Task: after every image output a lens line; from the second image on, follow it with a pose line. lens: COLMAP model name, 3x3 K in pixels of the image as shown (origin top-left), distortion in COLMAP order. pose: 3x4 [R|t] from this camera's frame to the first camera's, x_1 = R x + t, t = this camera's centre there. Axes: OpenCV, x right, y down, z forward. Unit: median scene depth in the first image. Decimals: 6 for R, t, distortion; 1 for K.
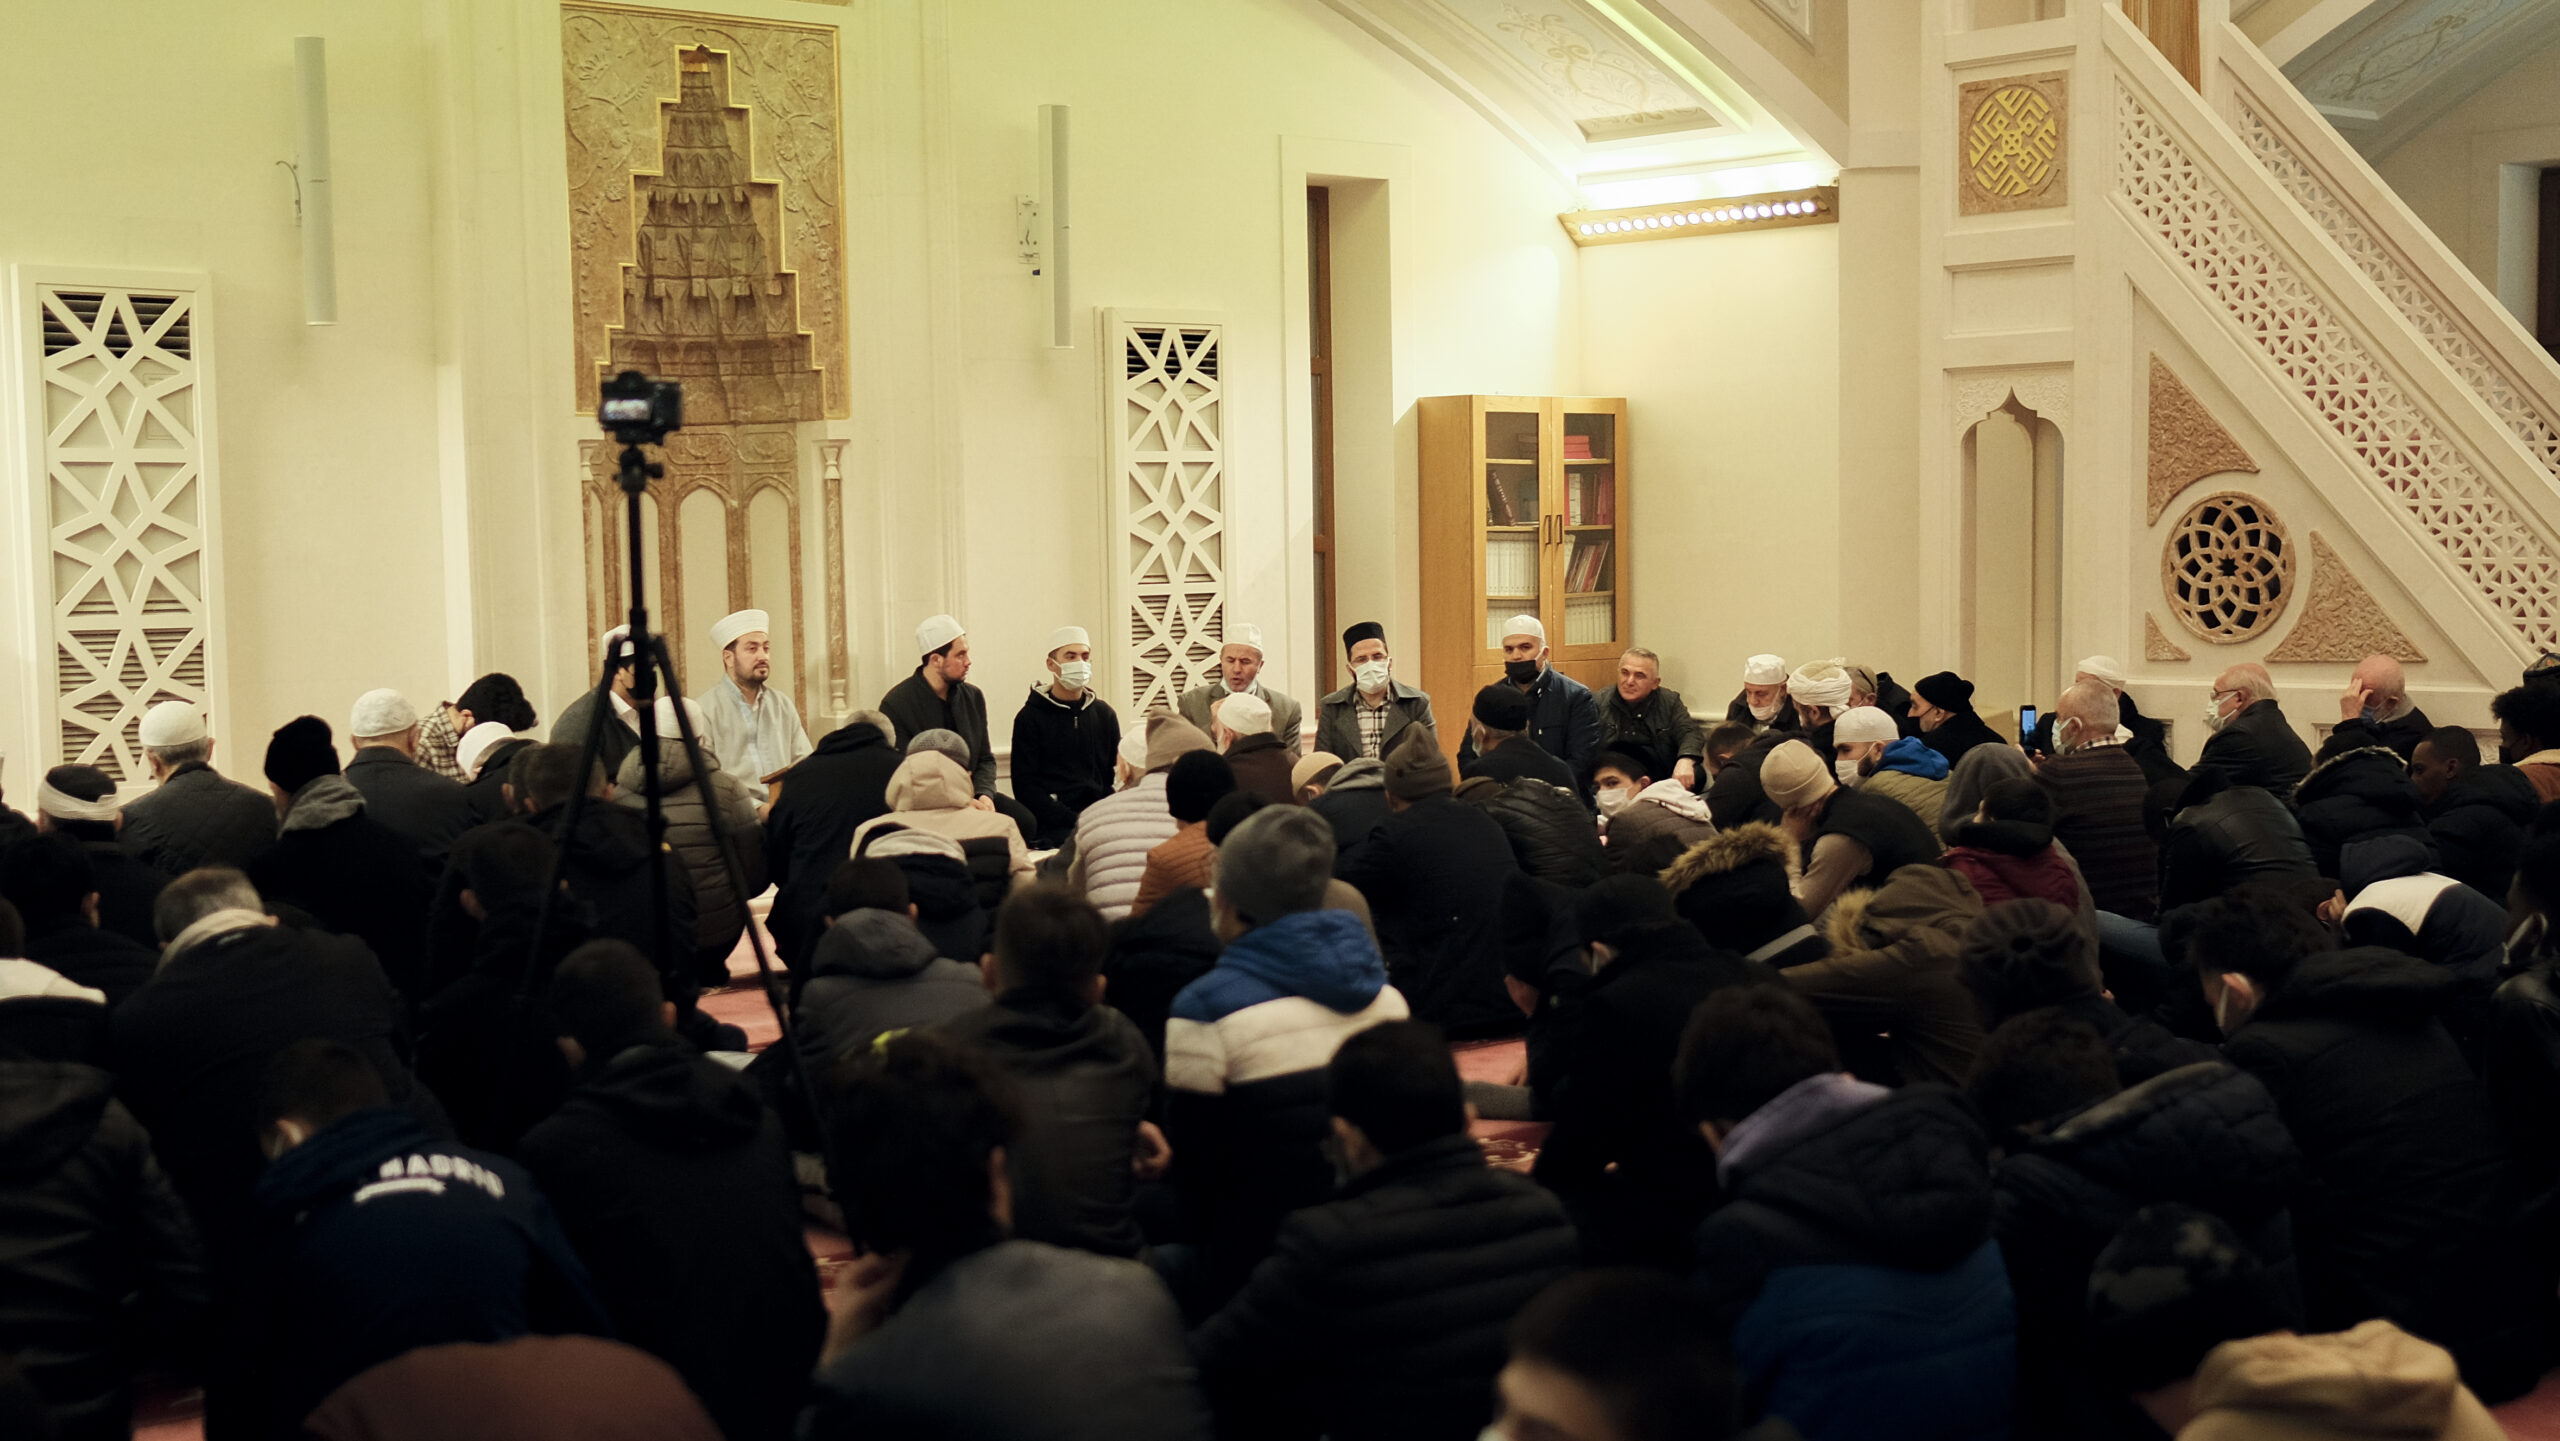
lens RADIAL K [[3463.9, 0, 1281.9], [0, 3463.9, 938.8], [0, 0, 1]] dist [-0.022584, 0.101325]
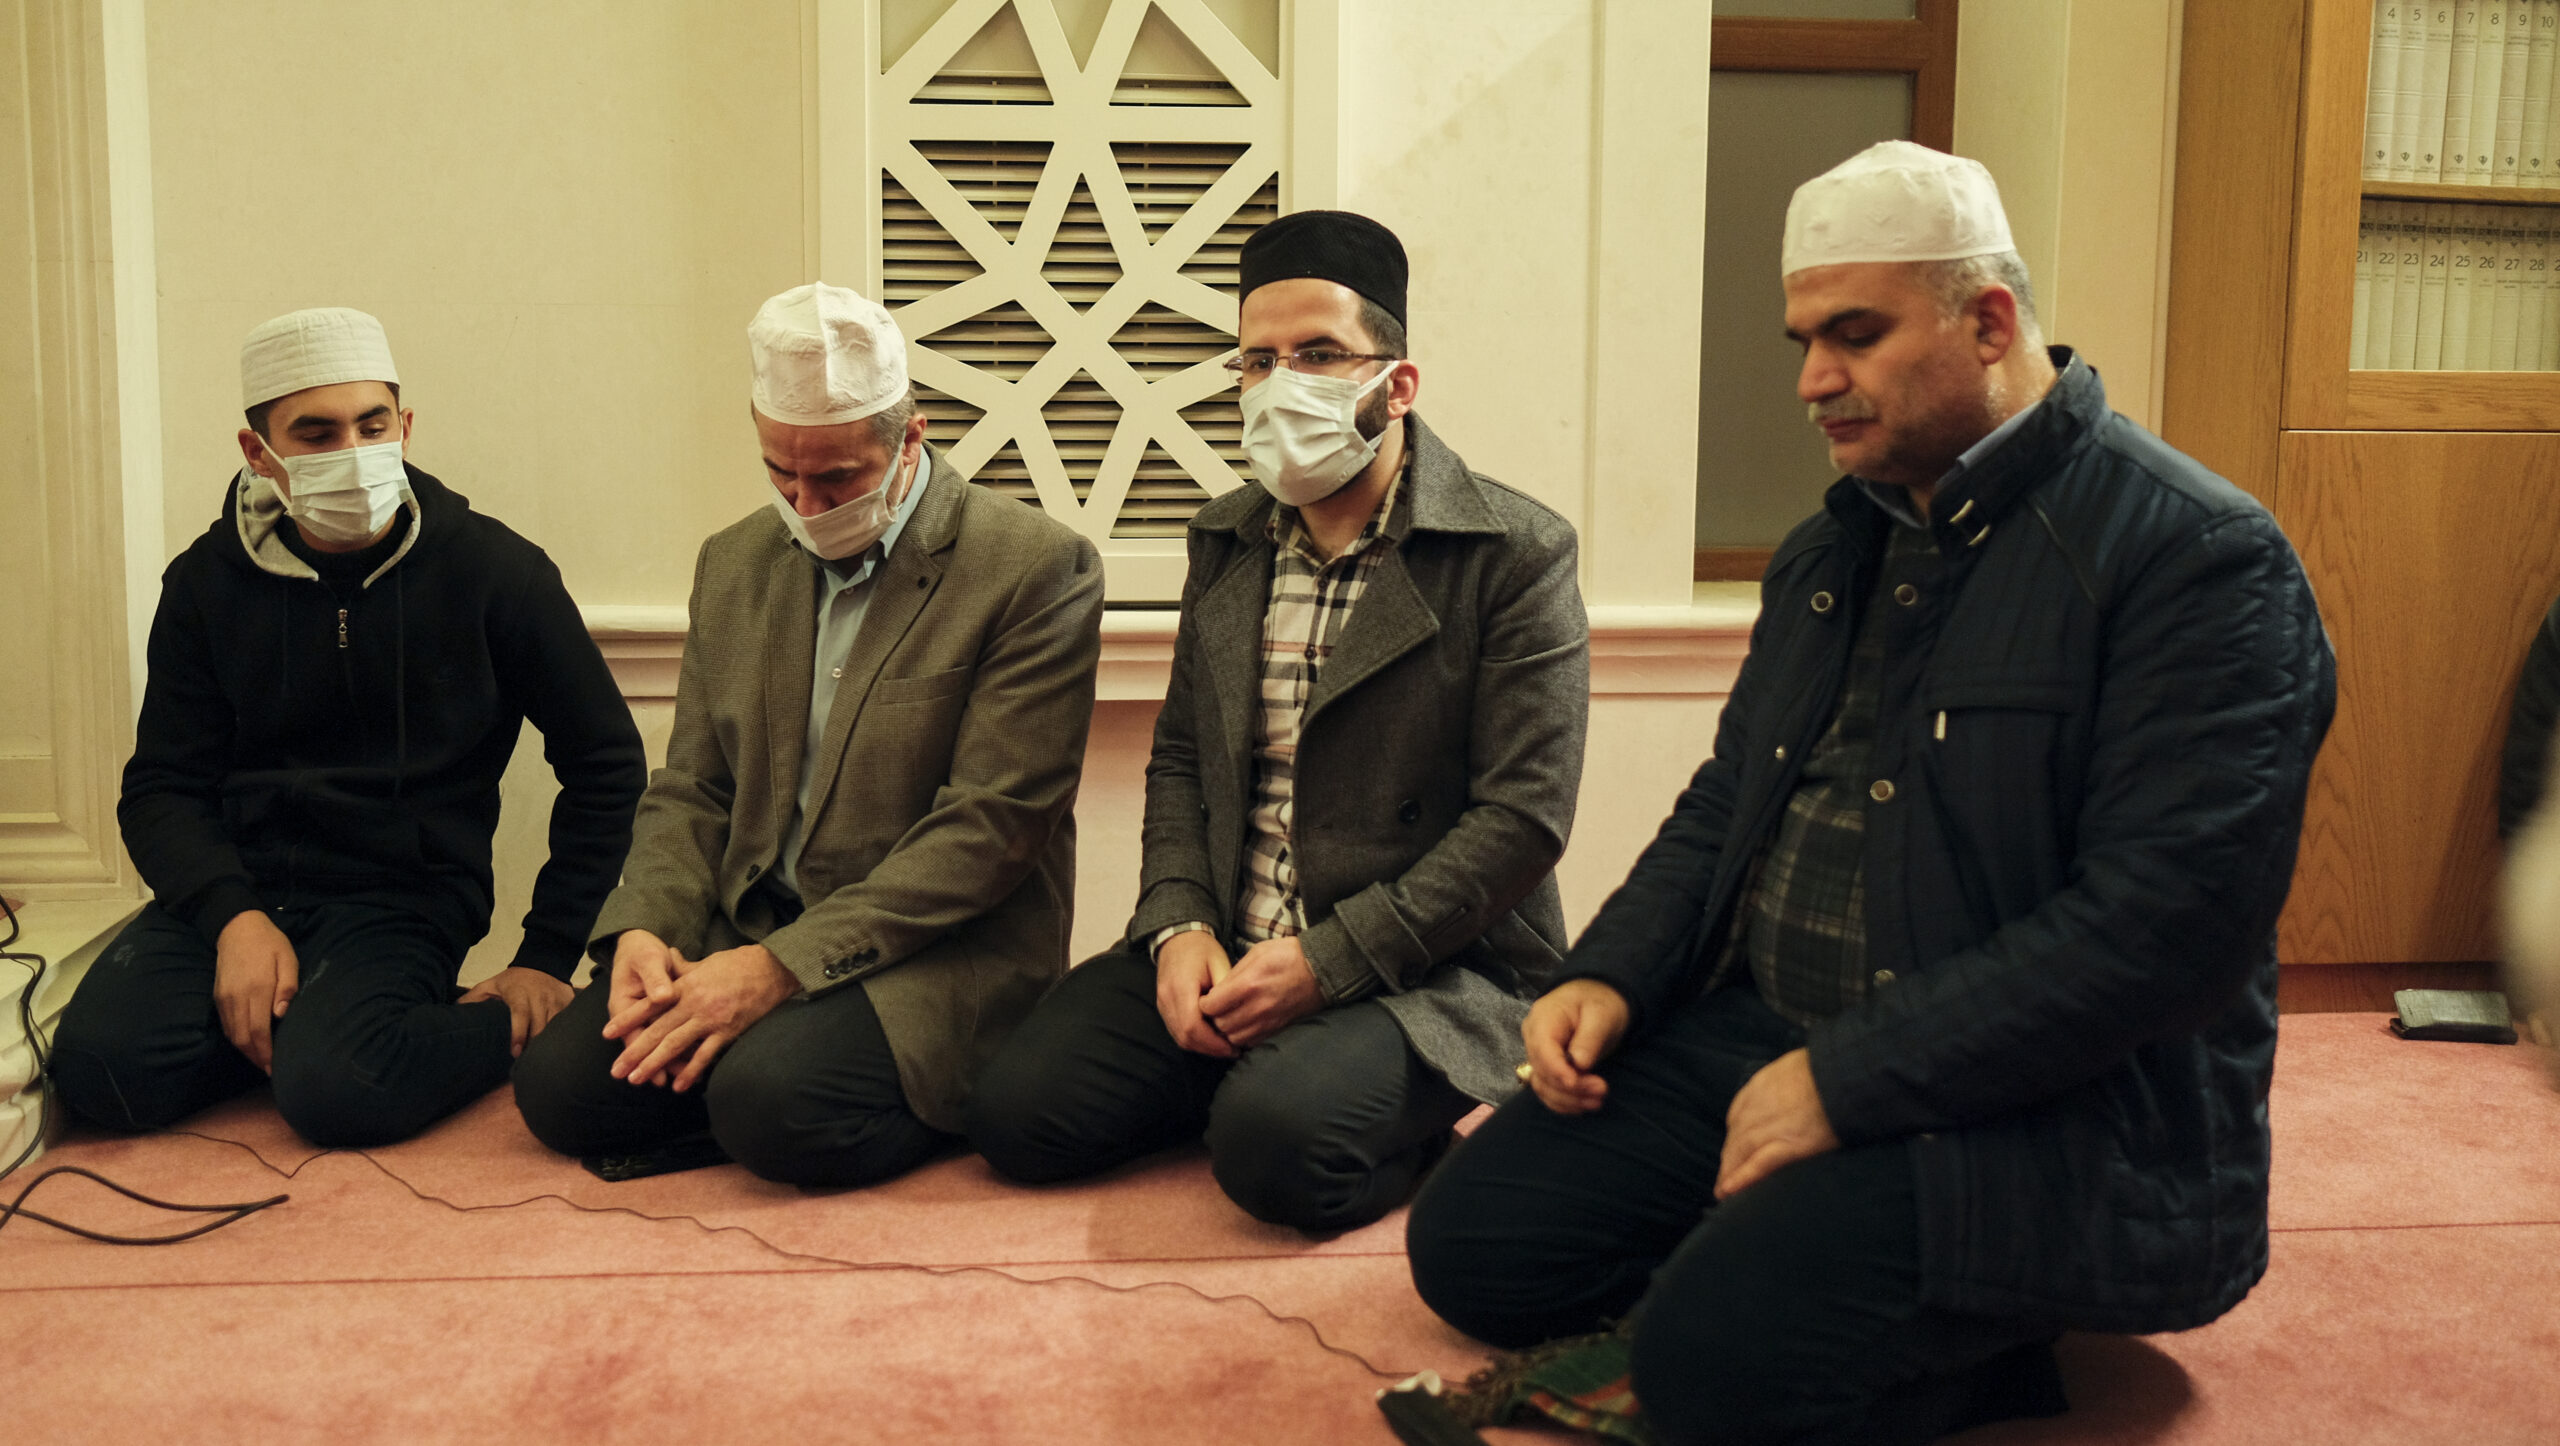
lens RADIAL K [[2668.8, 0, 1280.0], [0, 2668.8, 723.0], [0, 0, 1]] dist [-0.009016, 0.037876]
pose [[0.807507, 0.102220, -0.580933, 0.139438], [-0.087459, 0.994732, 0.053463, -0.070030], [0.583338, 0.007636, 0.812193, 0.914737]]
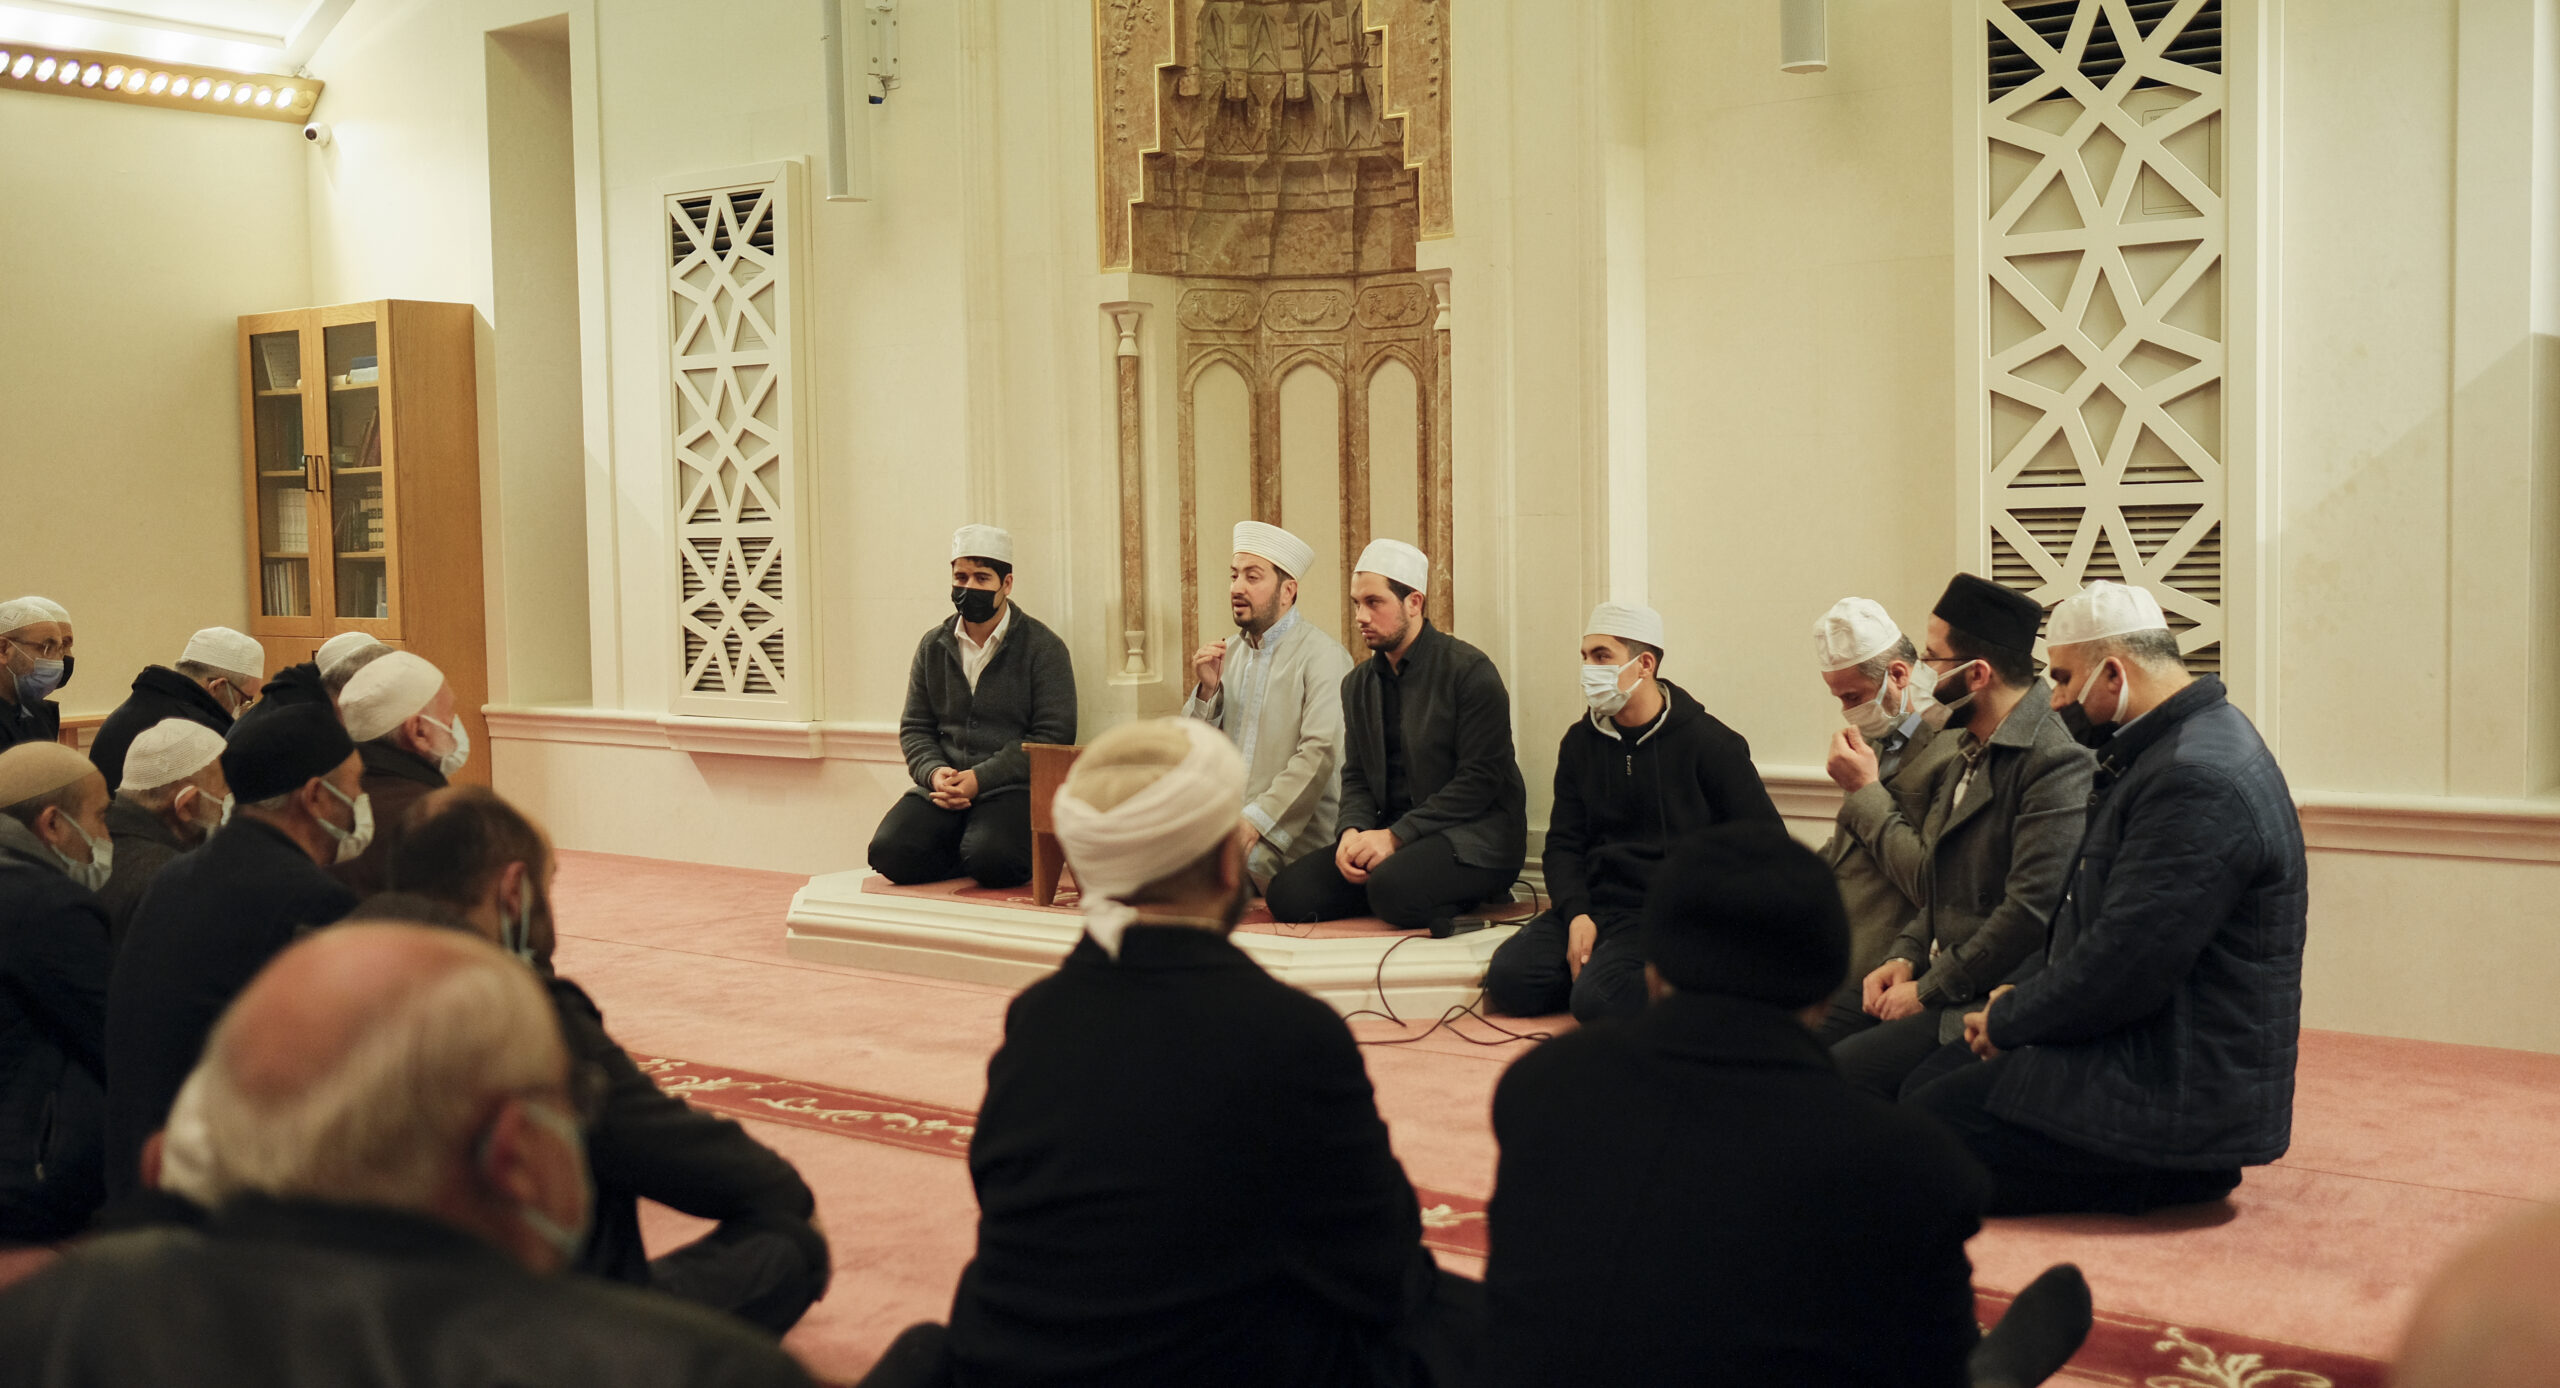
lens RADIAL K [[2608.0, 0, 1280.0], [0, 2608.0, 694.0], [0, 0, 1]] dist [0.004524, -0.003690]
pose [[0.164102, 0.075611, -0.983541, 0.369701], [-0.096507, 0.993506, 0.060275, -0.092882], [0.981711, 0.085028, 0.170333, 0.910767]]
